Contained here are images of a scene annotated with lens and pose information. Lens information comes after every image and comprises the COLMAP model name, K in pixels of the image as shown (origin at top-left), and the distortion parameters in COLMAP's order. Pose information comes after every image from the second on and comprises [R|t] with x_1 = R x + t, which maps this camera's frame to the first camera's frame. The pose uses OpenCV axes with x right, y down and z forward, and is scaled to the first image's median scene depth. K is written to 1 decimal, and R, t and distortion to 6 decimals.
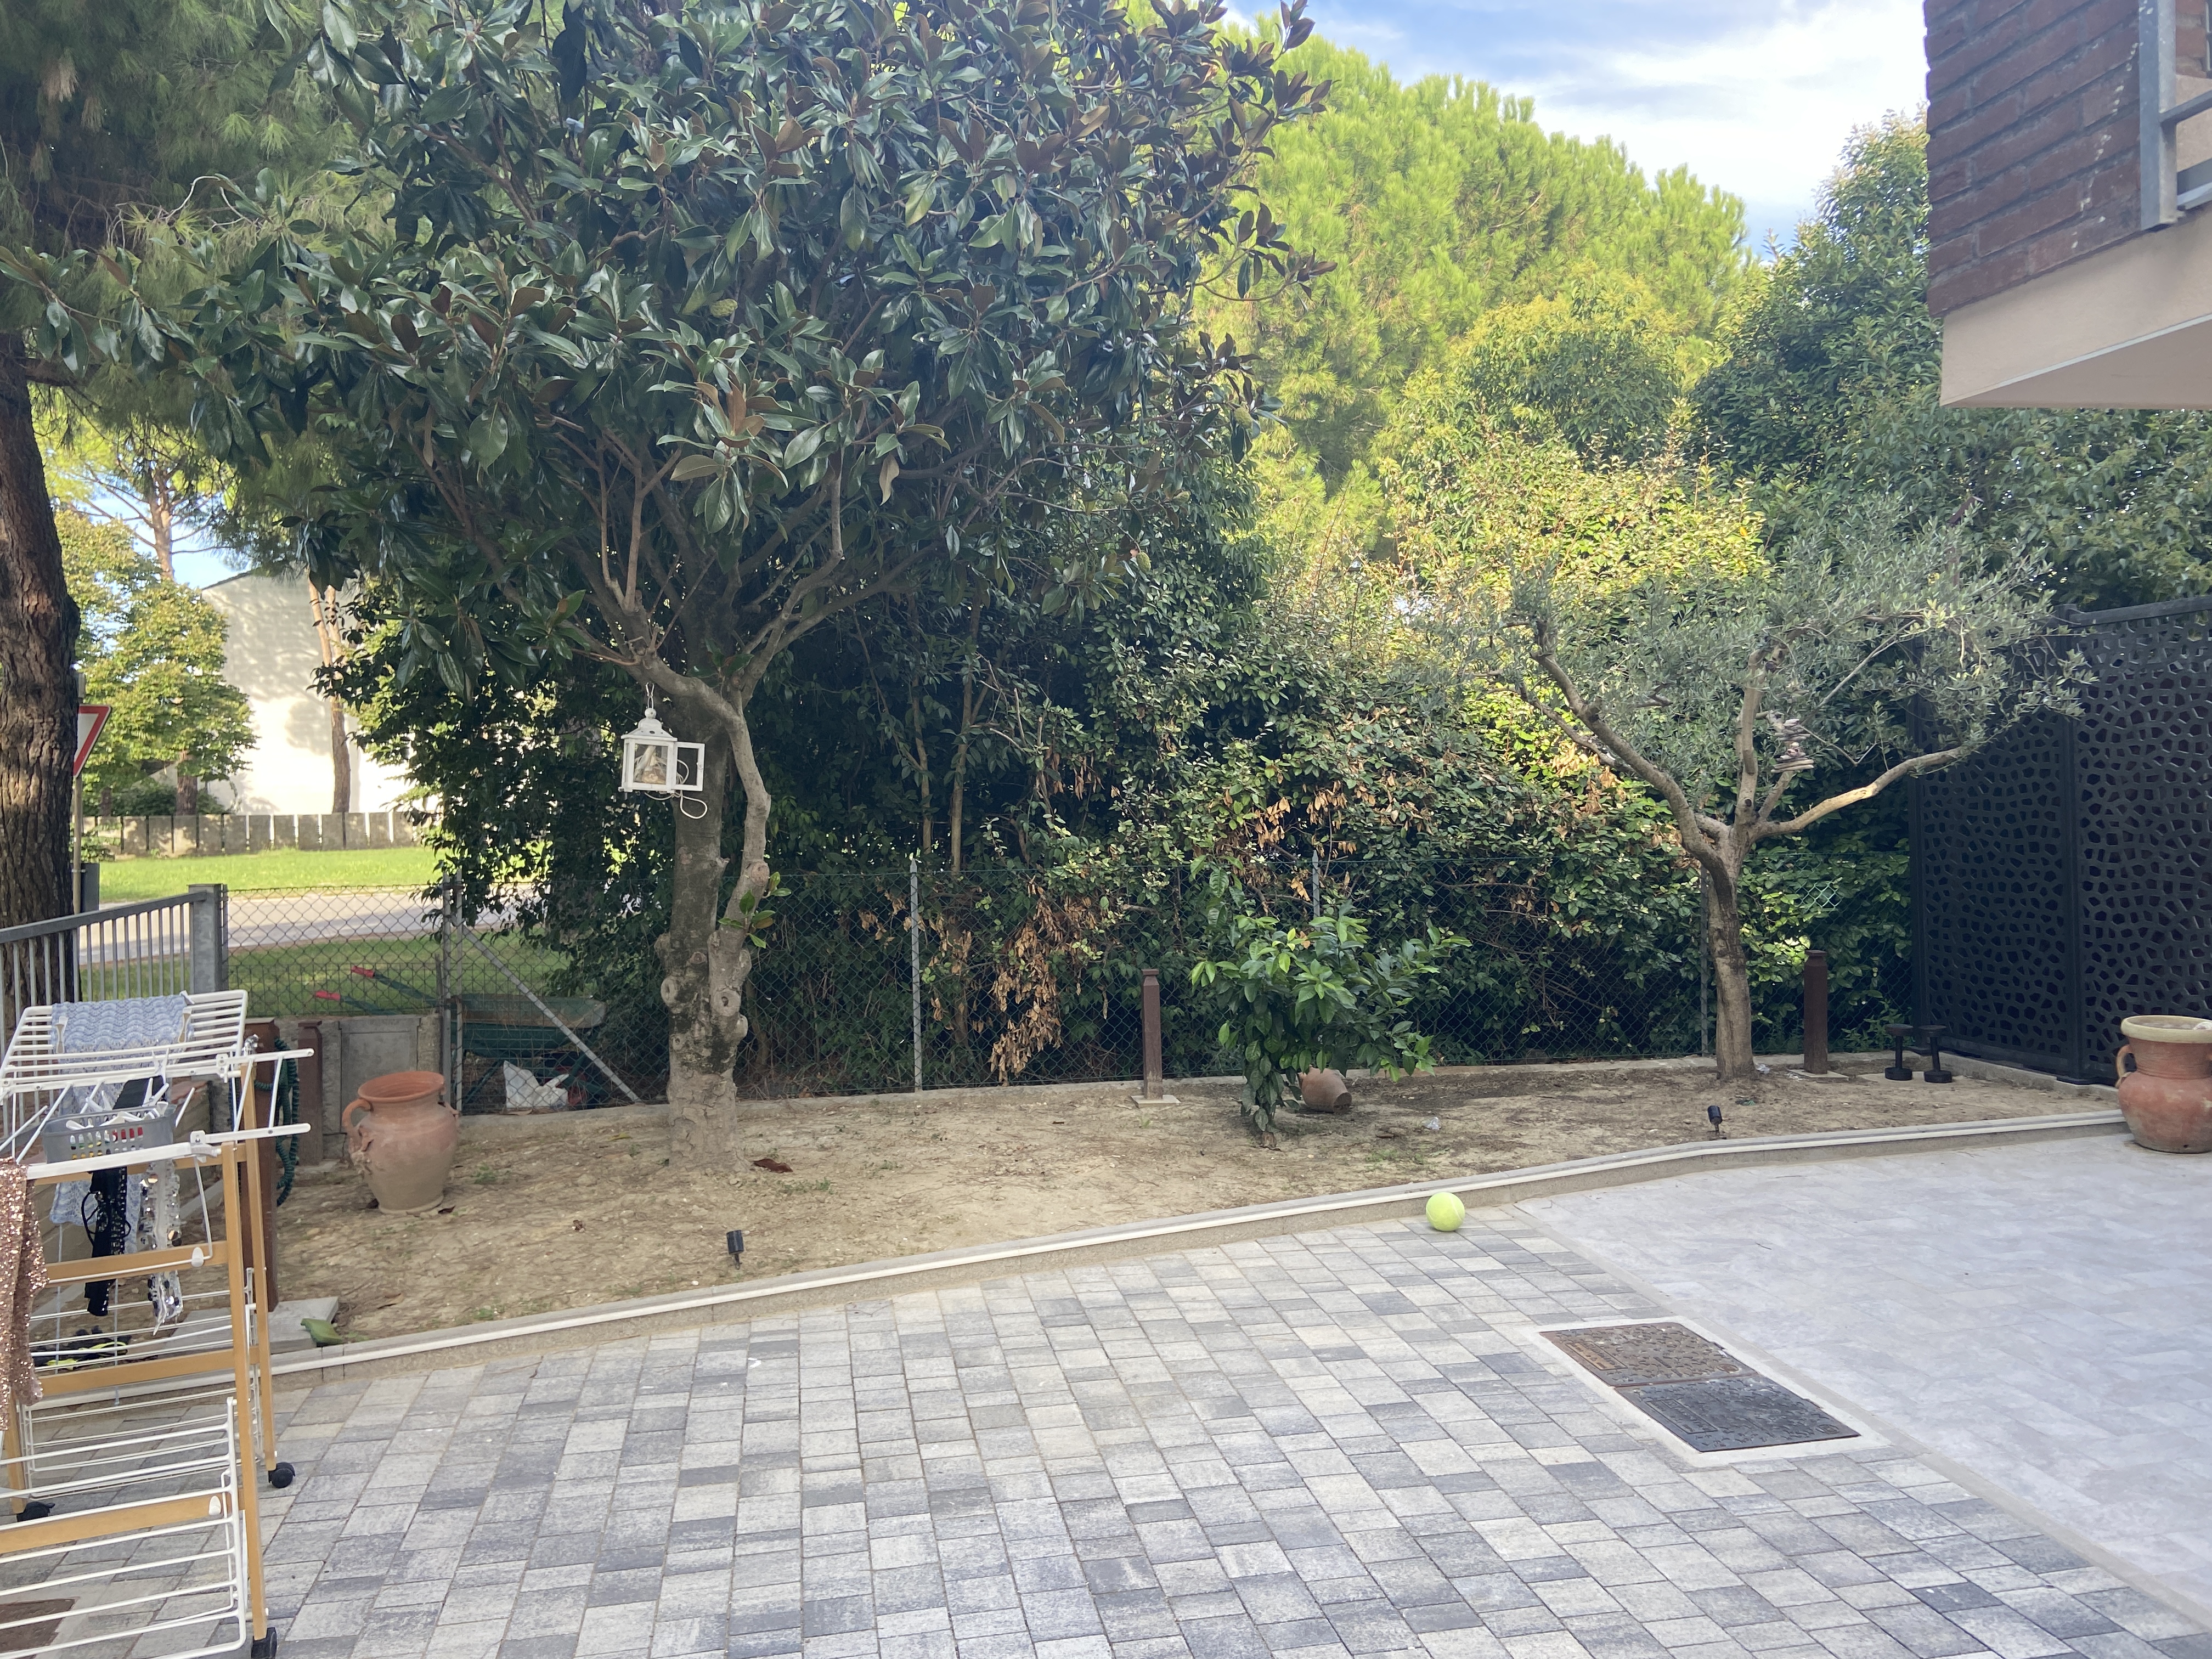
lens RADIAL K [[1652.1, 0, 1023.9], [0, 1652.1, 789.4], [0, 0, 1]] dist [0.069844, -0.067918]
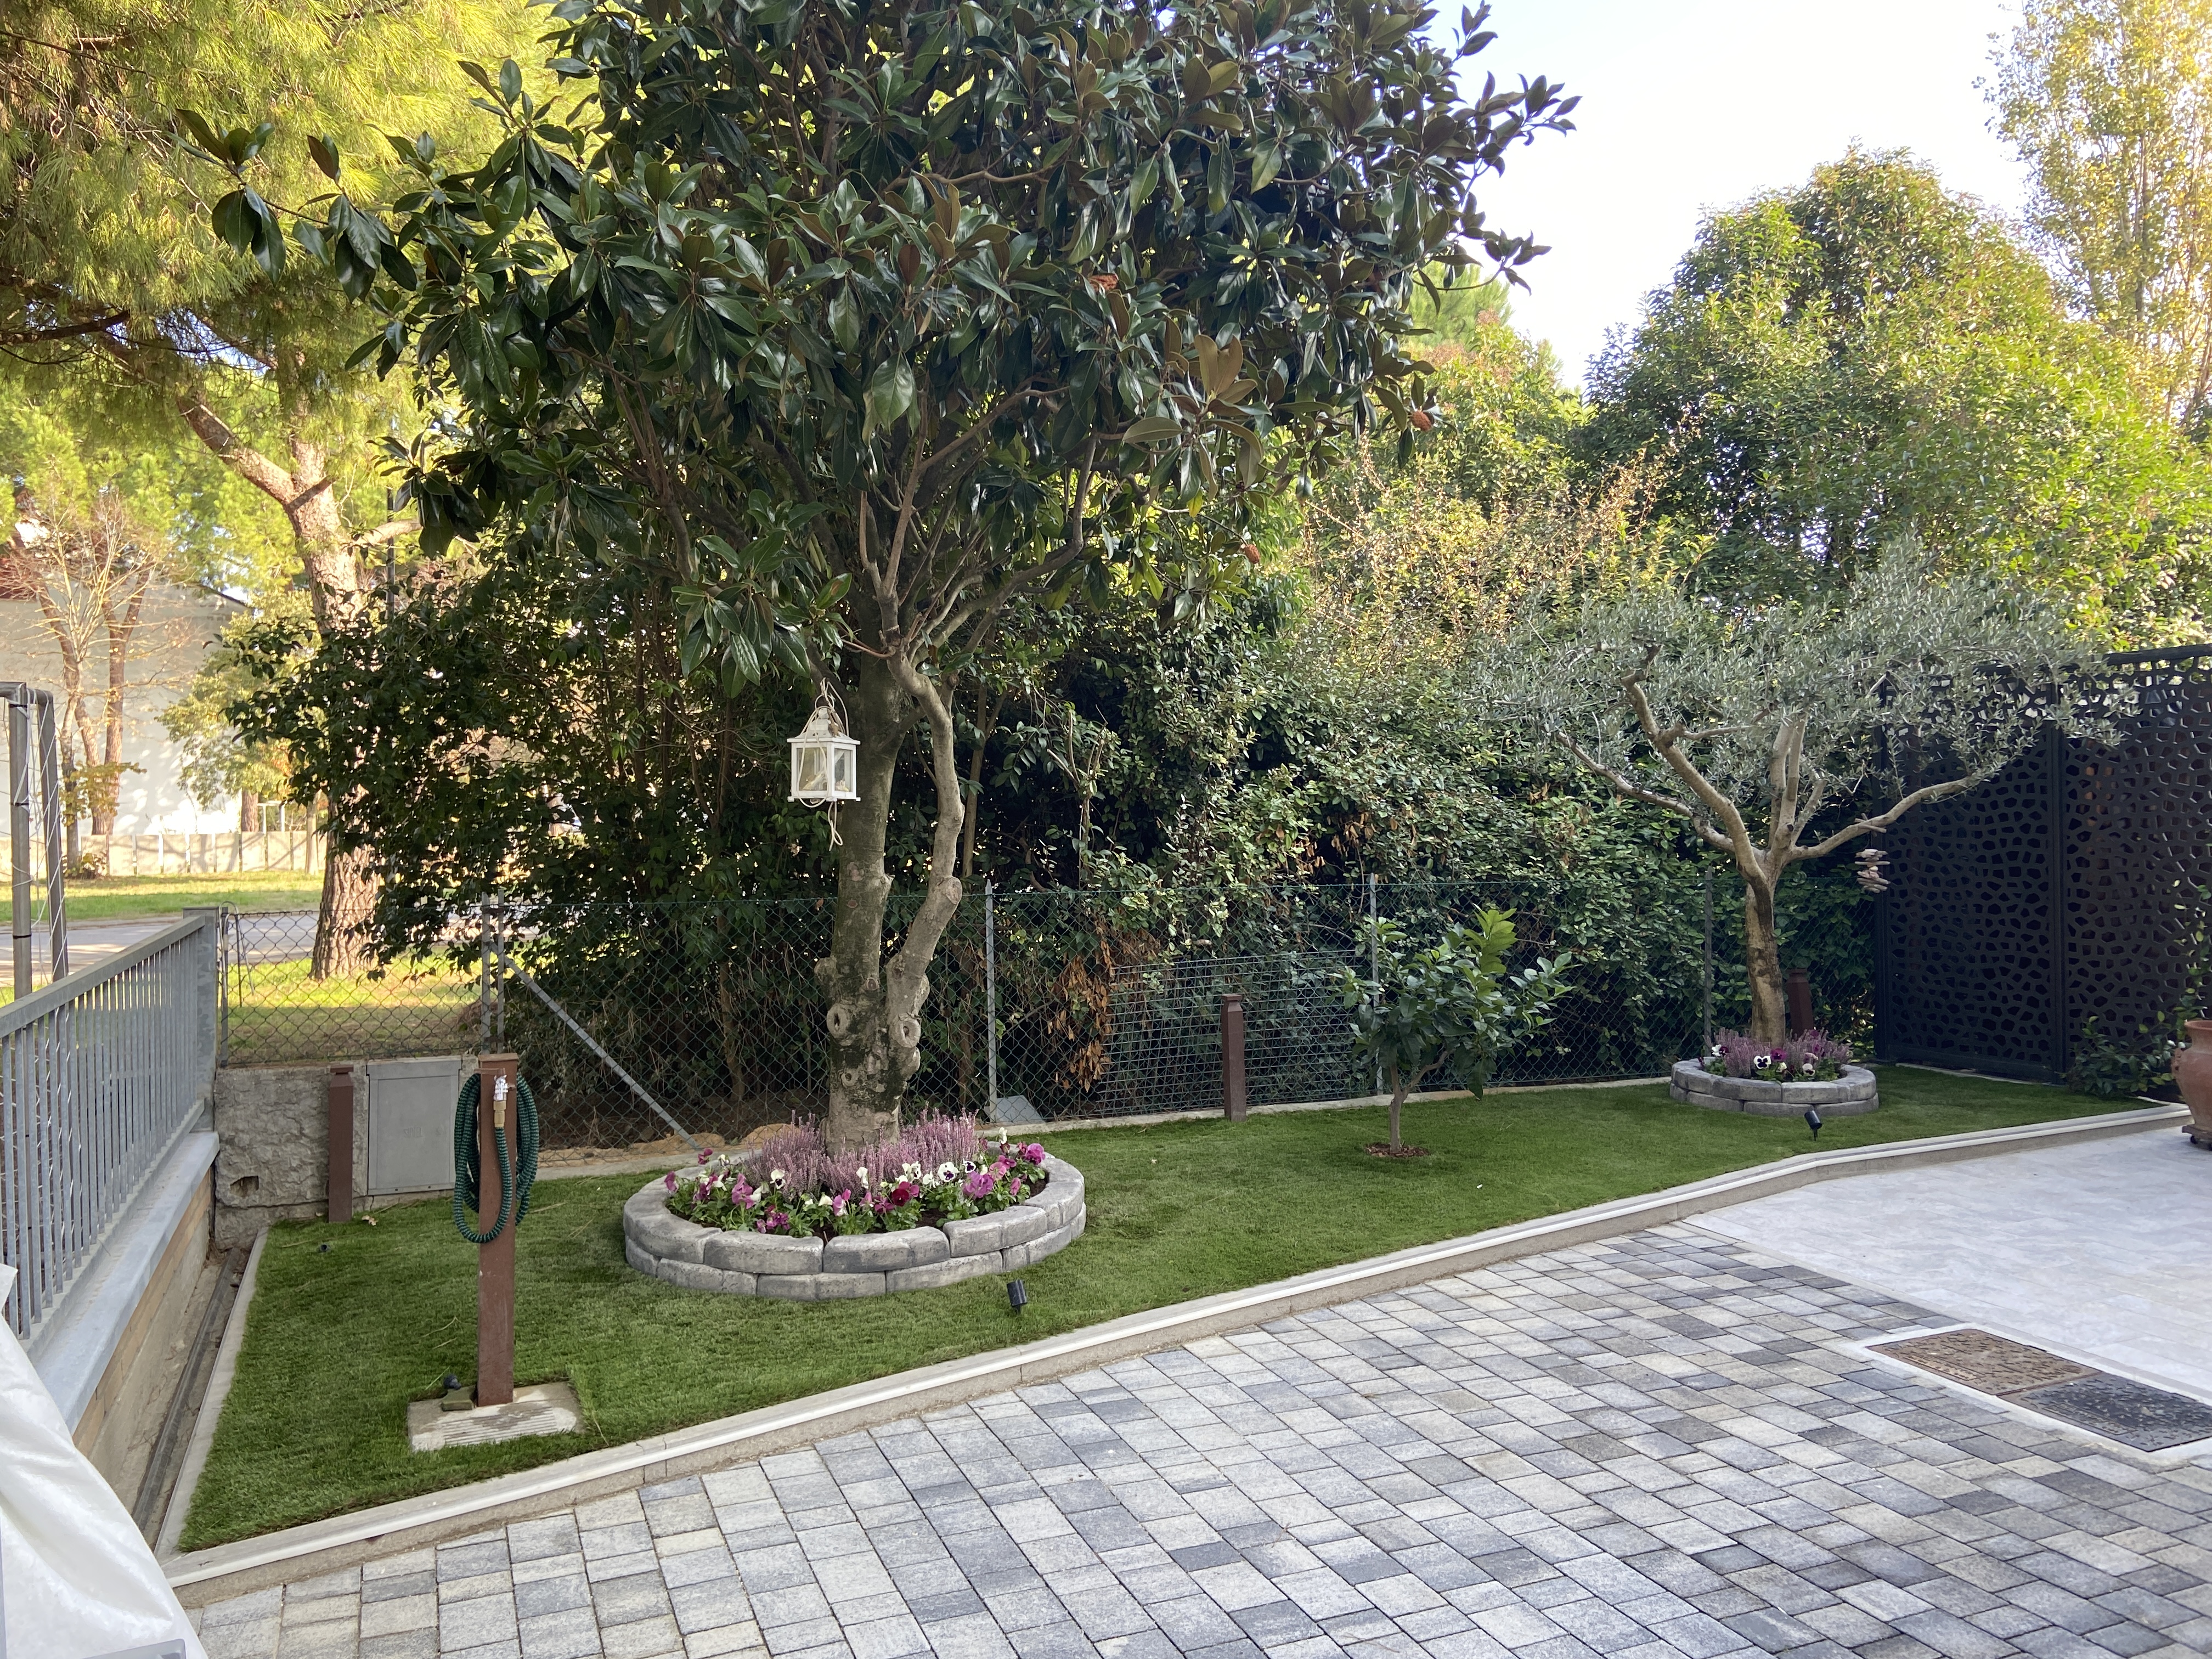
lens RADIAL K [[1652.1, 0, 1006.8], [0, 1652.1, 803.5], [0, 0, 1]] dist [0.069844, -0.067918]
pose [[0.978292, 0.011460, 0.206912, -0.397753], [-0.007944, 0.999810, -0.017814, 0.023441], [-0.207077, 0.015784, 0.978197, 0.122535]]
